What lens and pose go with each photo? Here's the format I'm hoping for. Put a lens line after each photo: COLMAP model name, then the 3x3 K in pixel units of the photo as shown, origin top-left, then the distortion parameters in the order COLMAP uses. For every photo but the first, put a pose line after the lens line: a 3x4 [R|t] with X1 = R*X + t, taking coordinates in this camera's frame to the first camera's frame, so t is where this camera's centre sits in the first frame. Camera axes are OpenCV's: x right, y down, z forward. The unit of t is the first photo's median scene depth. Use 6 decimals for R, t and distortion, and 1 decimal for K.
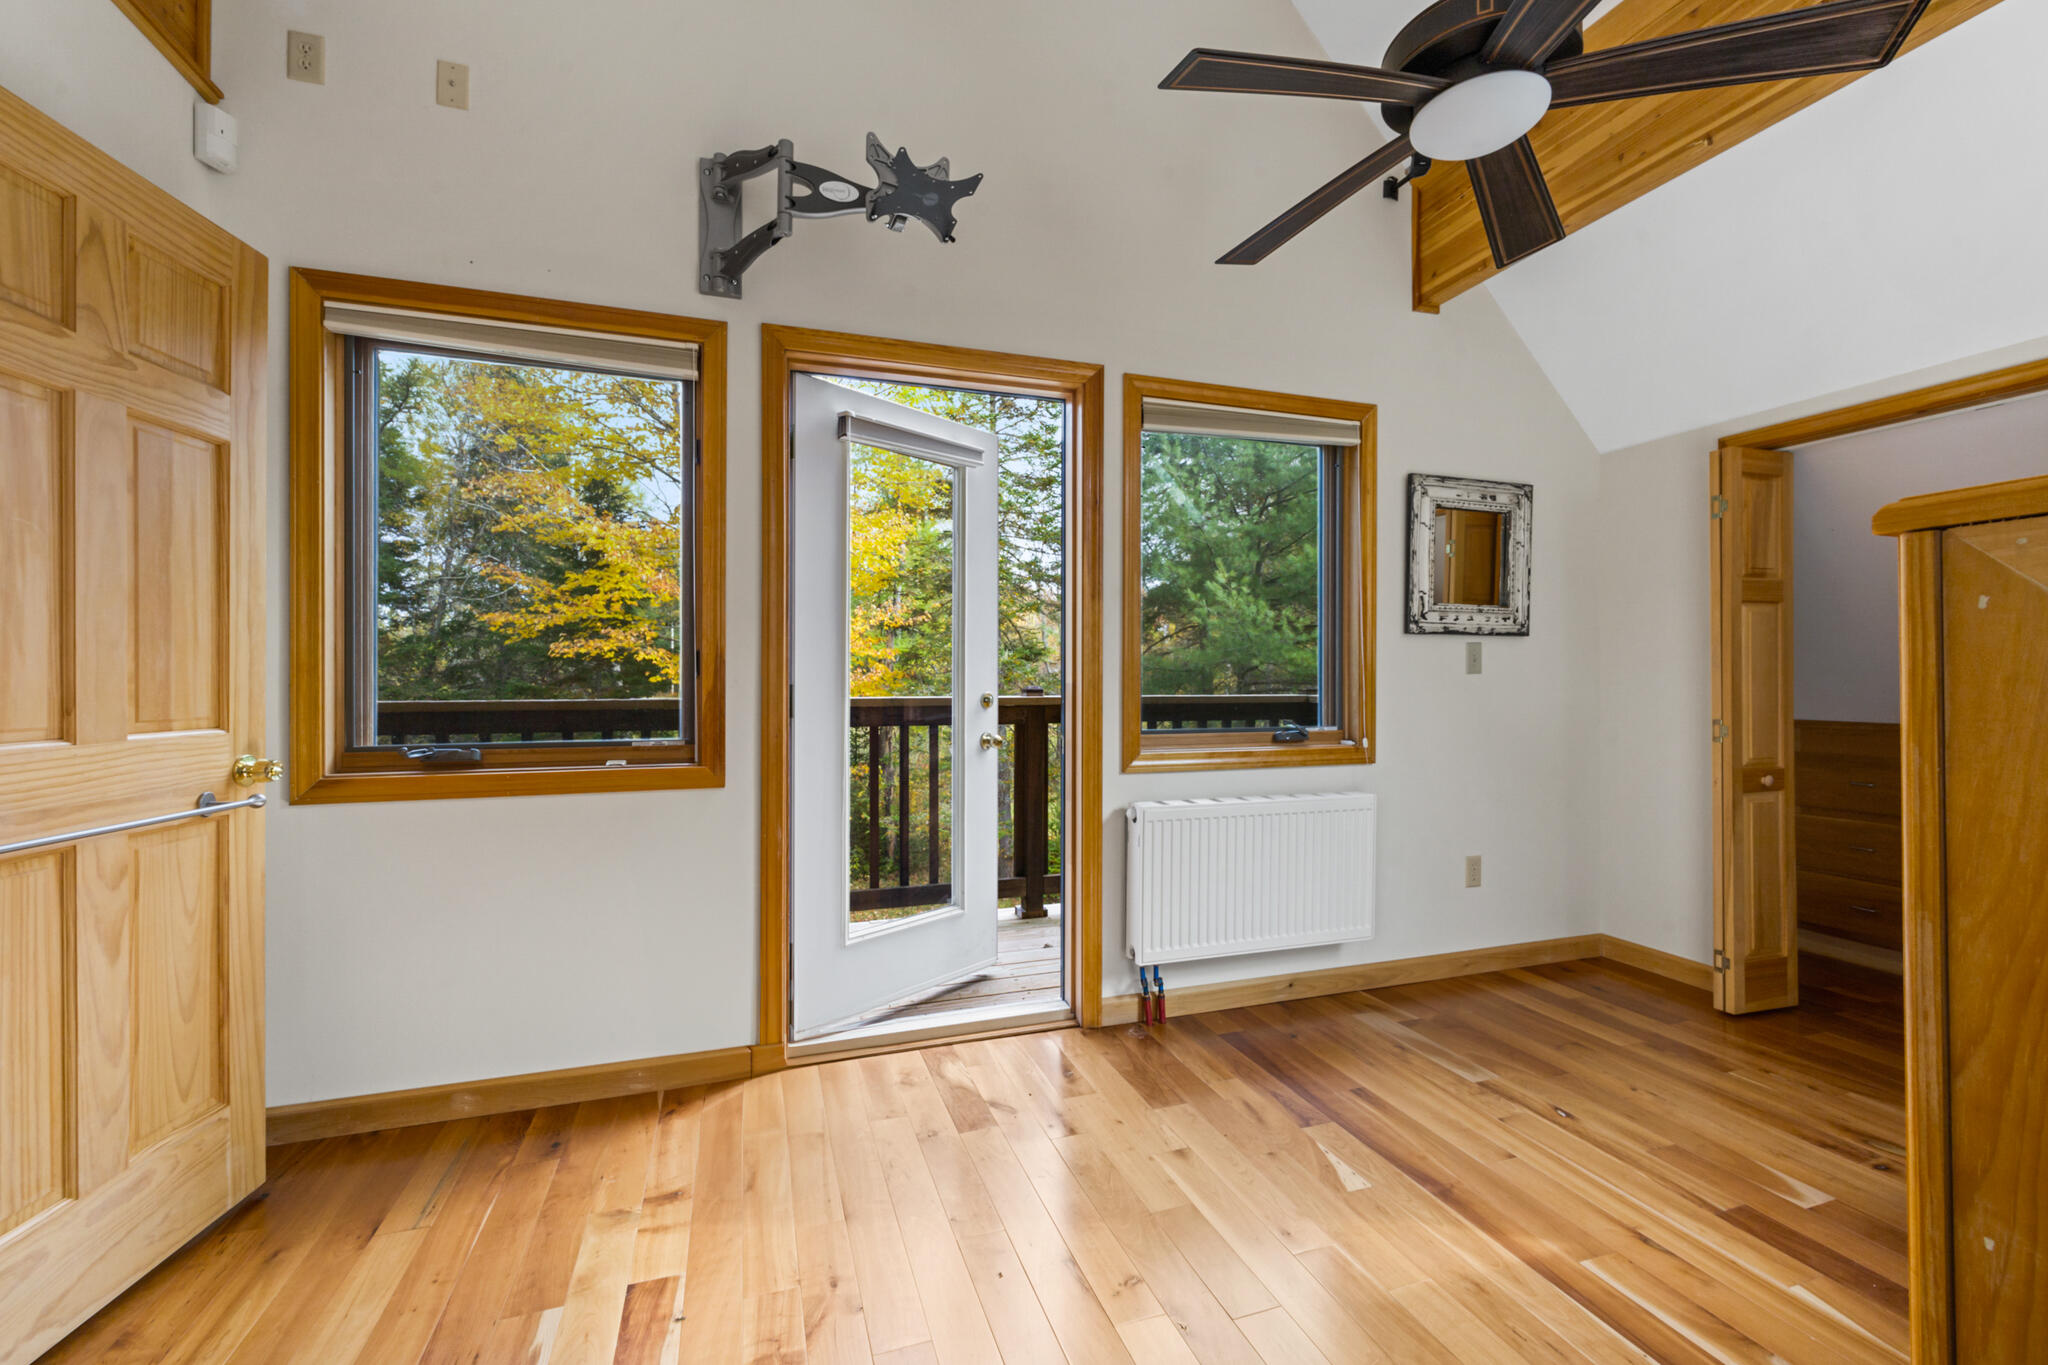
lens RADIAL K [[840.7, 0, 1022.2], [0, 840.7, 677.5], [0, 0, 1]] dist [0.002101, 0.000051]
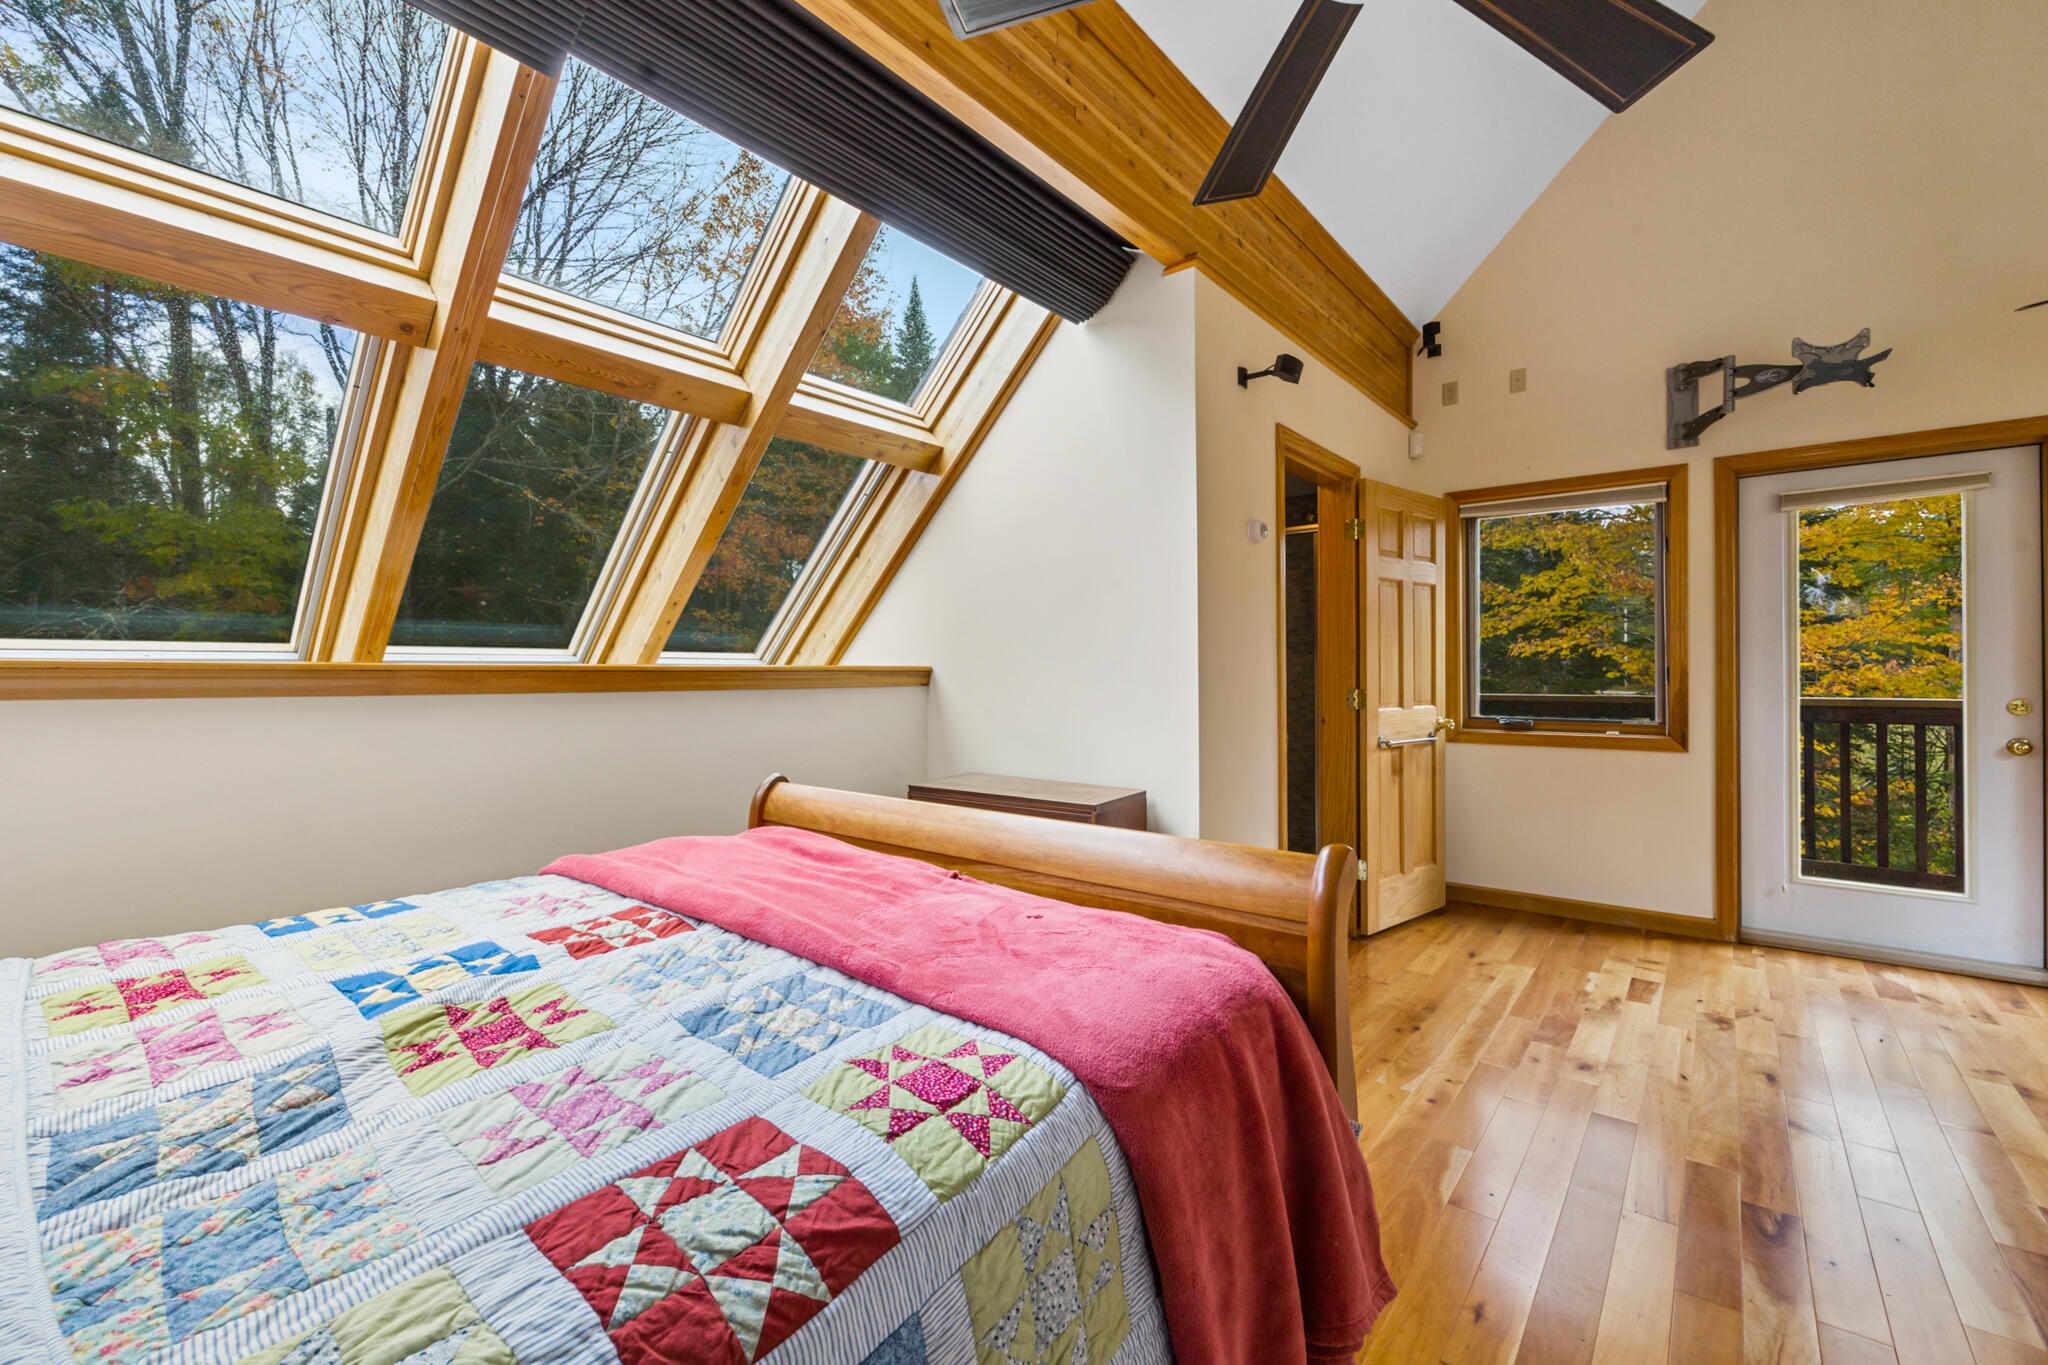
lens RADIAL K [[840.7, 0, 1020.2], [0, 840.7, 668.6], [0, 0, 1]] dist [0.002101, 0.000051]
pose [[0.521351, -0.007540, -0.853309, 0.369291], [0.003777, 0.999972, -0.006528, -0.024873], [0.853334, 0.000180, 0.521365, -0.967907]]
